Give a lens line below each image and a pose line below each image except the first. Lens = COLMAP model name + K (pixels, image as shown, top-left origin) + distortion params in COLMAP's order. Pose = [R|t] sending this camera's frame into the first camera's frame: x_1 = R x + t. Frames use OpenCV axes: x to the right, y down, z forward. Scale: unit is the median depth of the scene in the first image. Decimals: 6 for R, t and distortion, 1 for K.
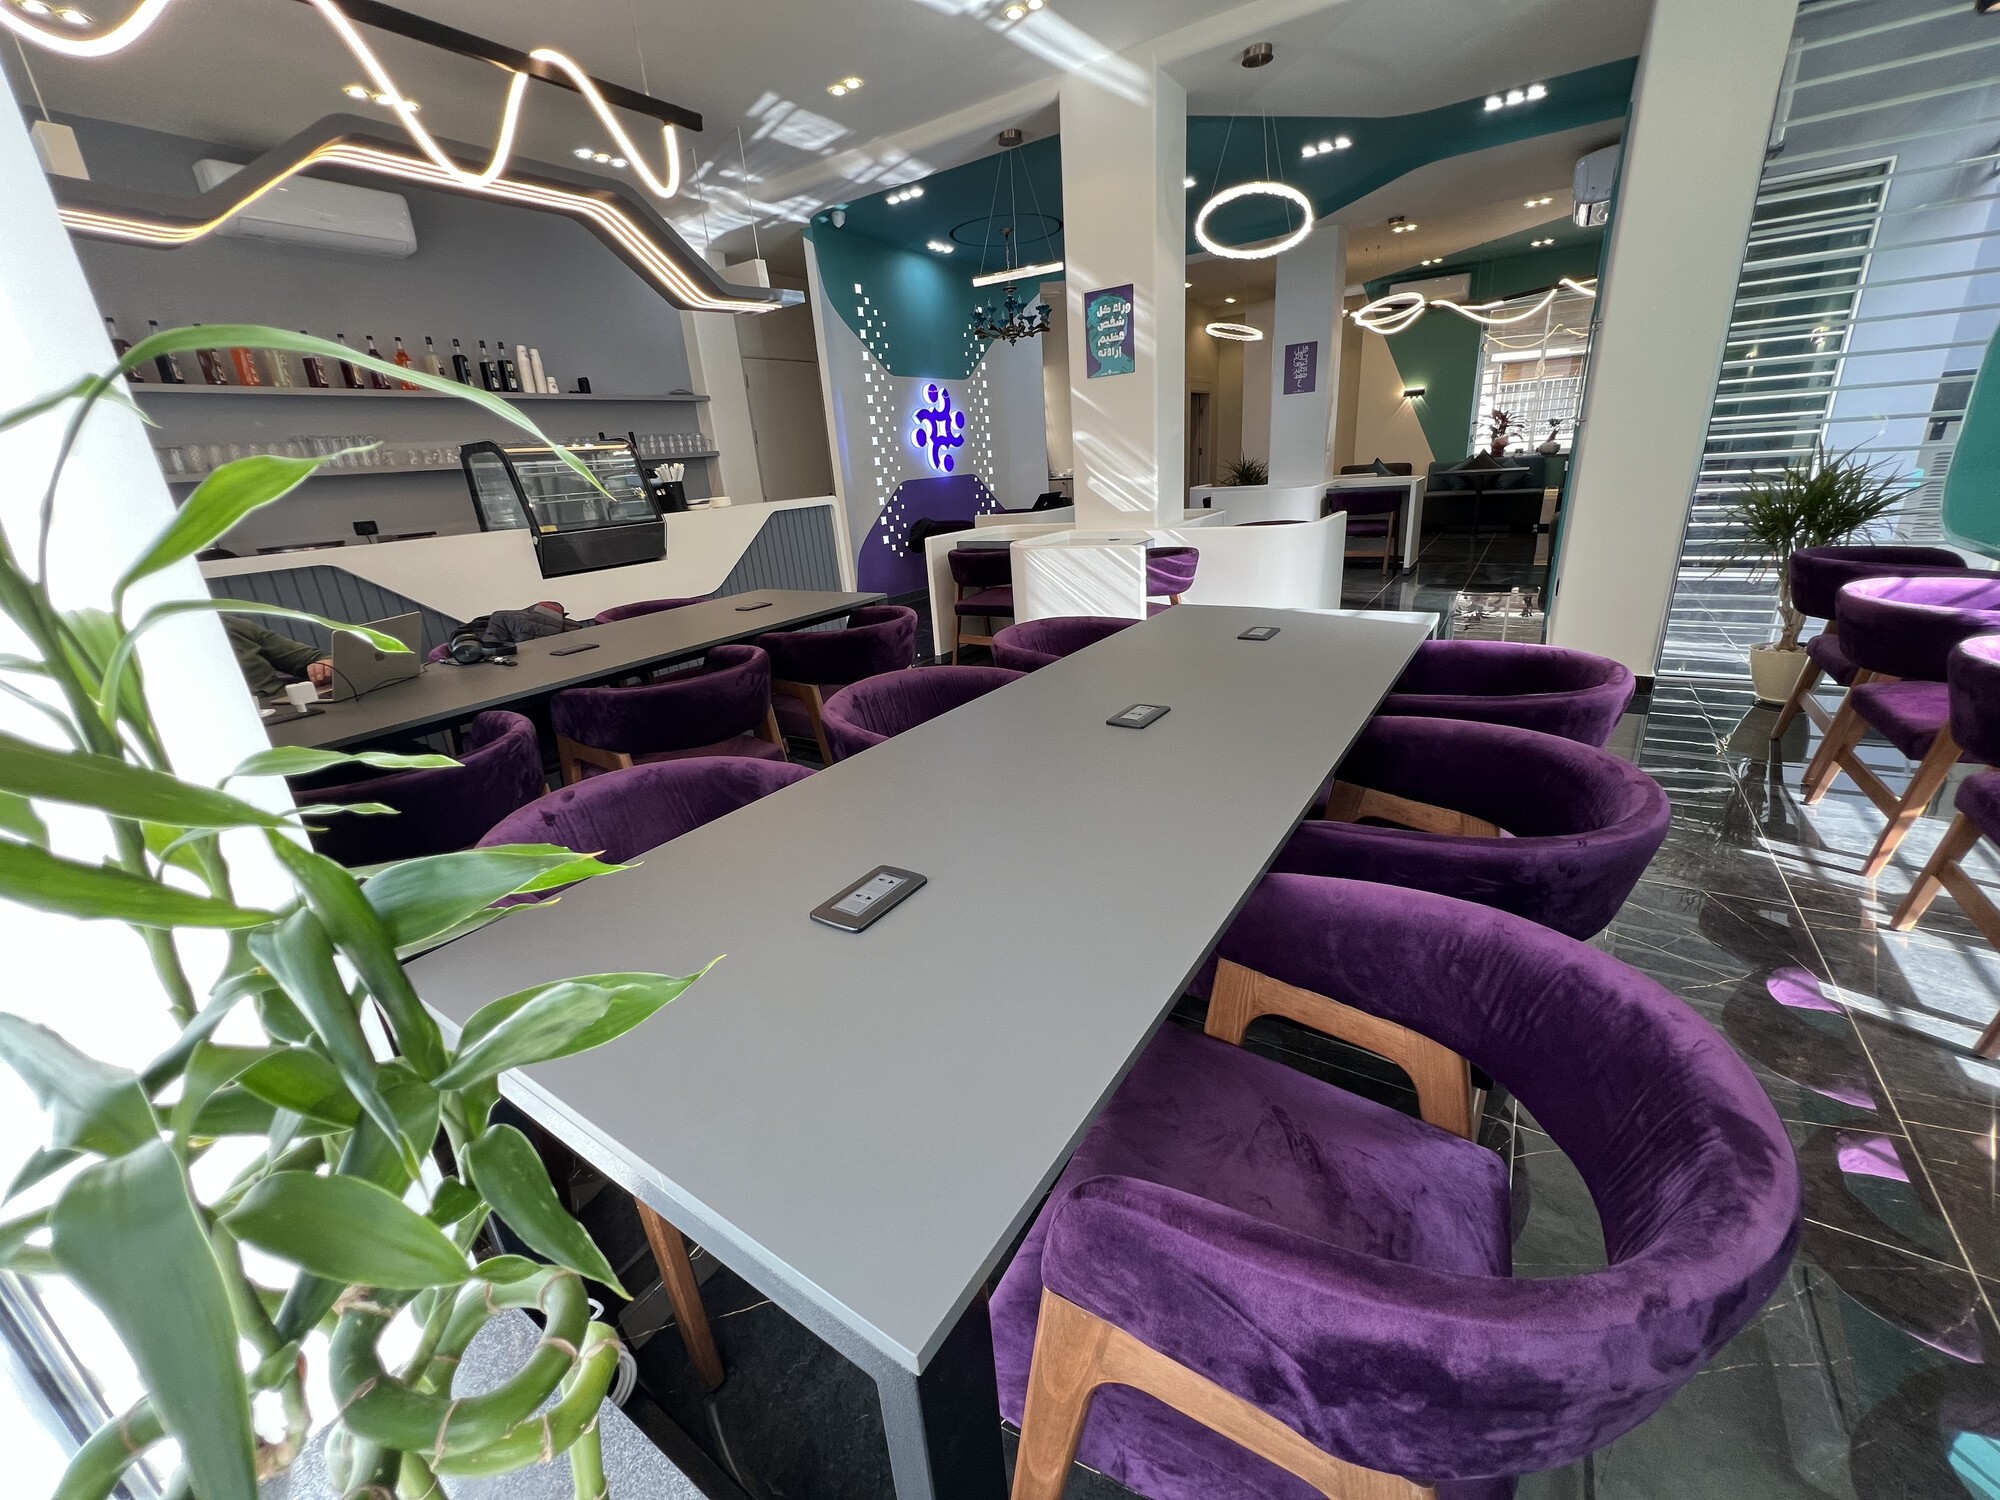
lens RADIAL K [[797.0, 0, 994.0], [0, 797.0, 725.6], [0, 0, 1]] dist [0.002420, 0.000216]
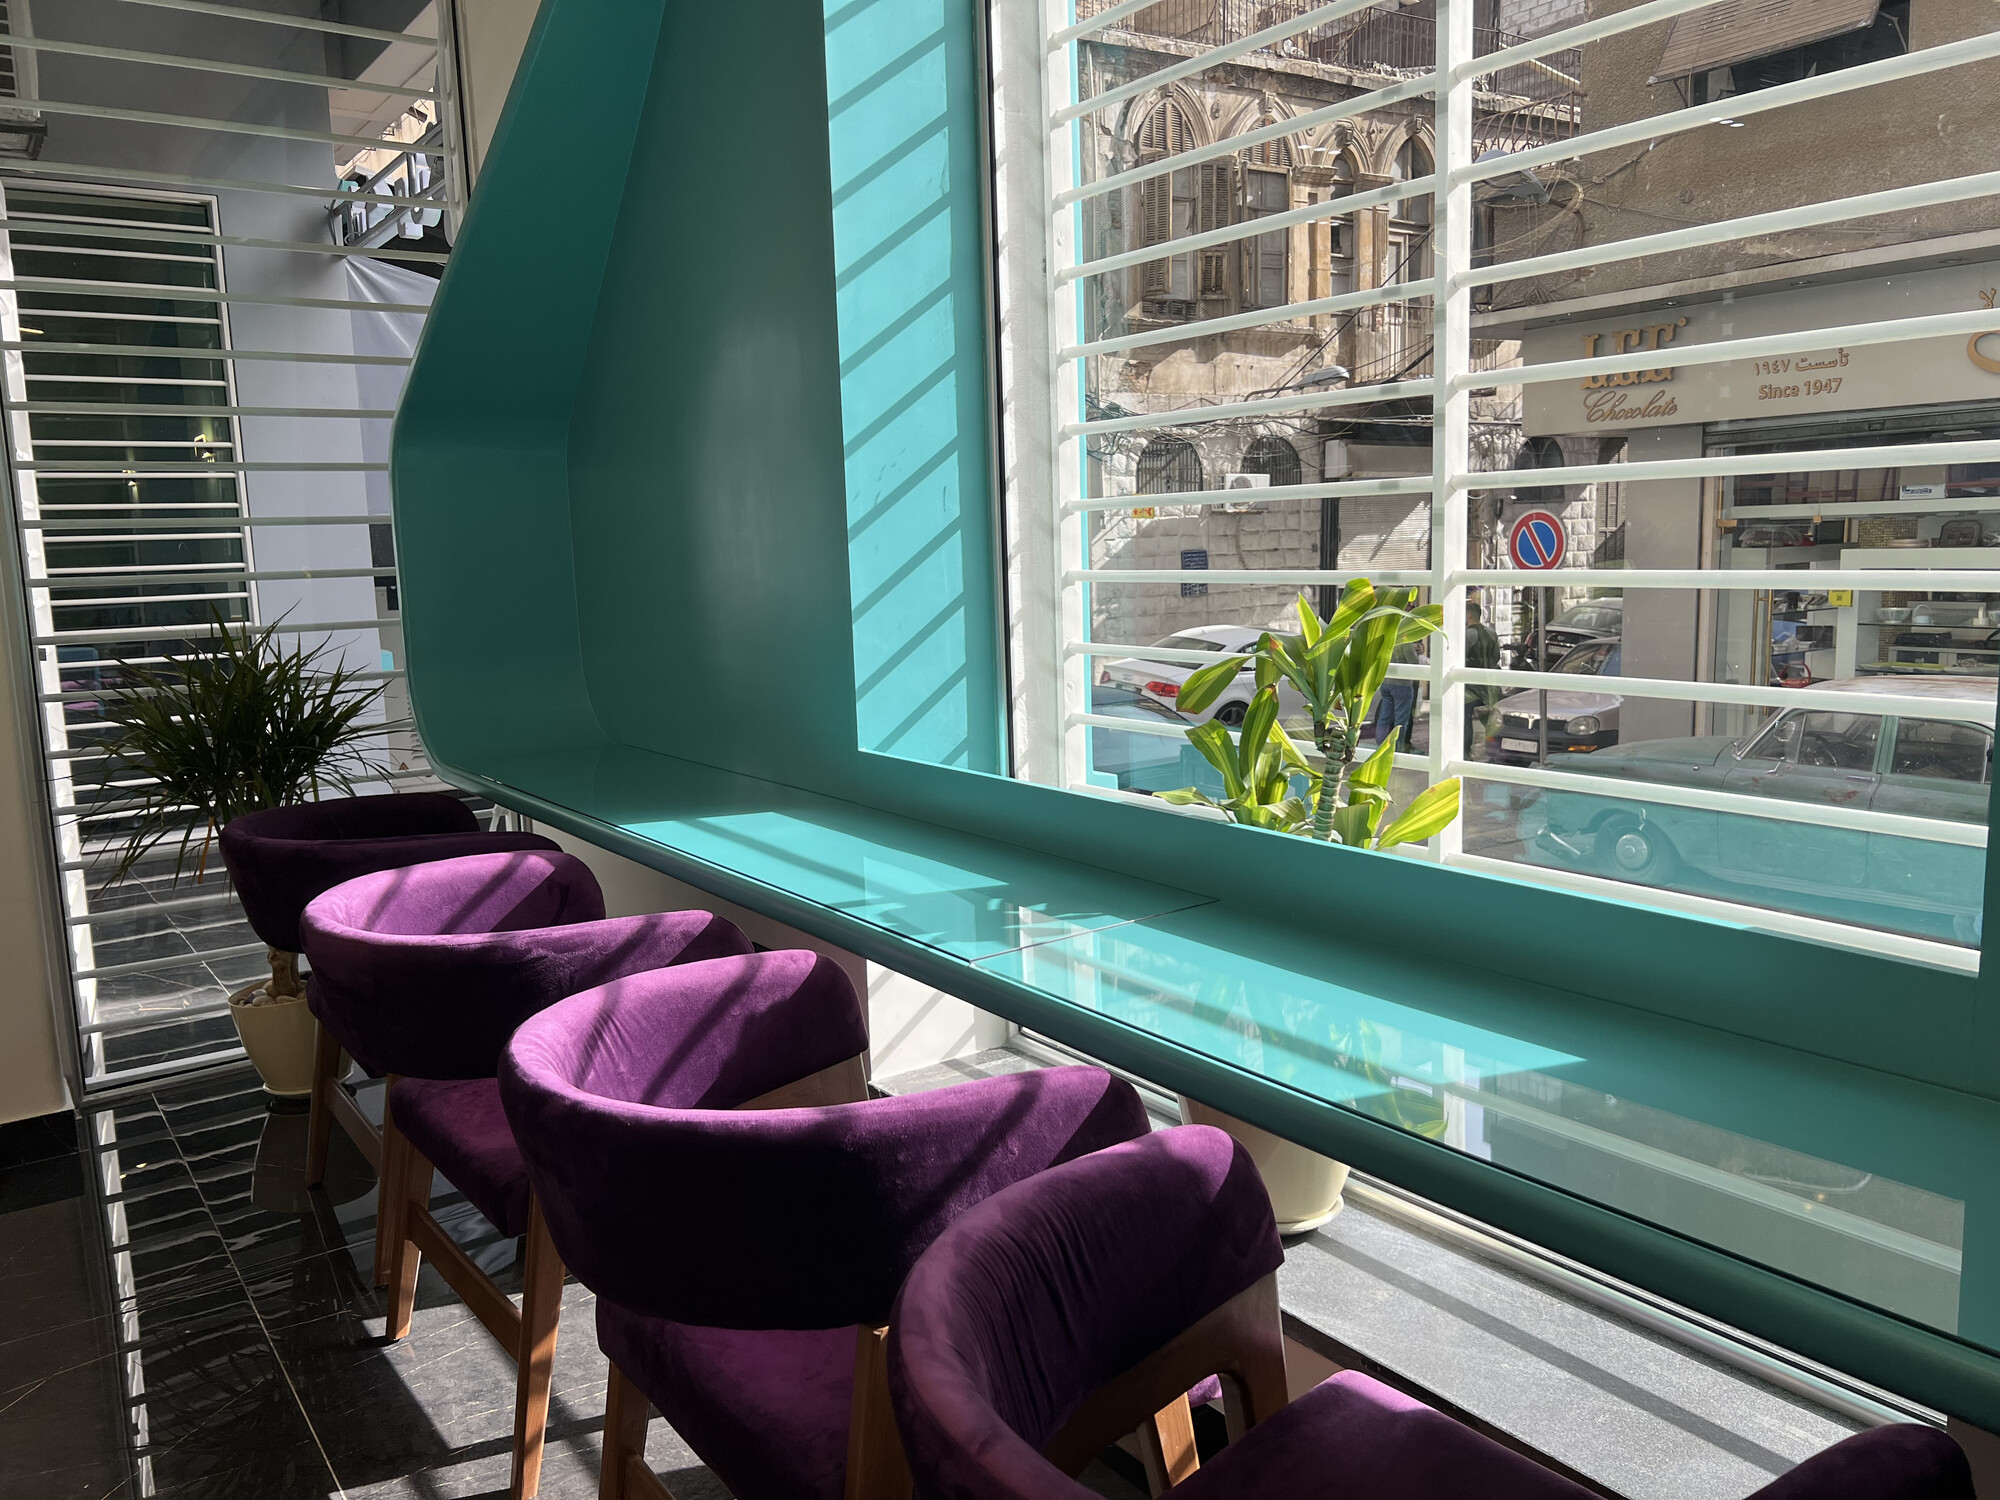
lens RADIAL K [[1509.6, 0, 1000.0], [0, 1509.6, 750.0], [0, 0, 1]] dist [-0.004046, -0.002357]
pose [[0.352505, -0.080900, 0.932307, 0.336279], [0.305947, 0.951472, -0.033115, -0.093986], [-0.884385, 0.296910, 0.360150, 0.255397]]
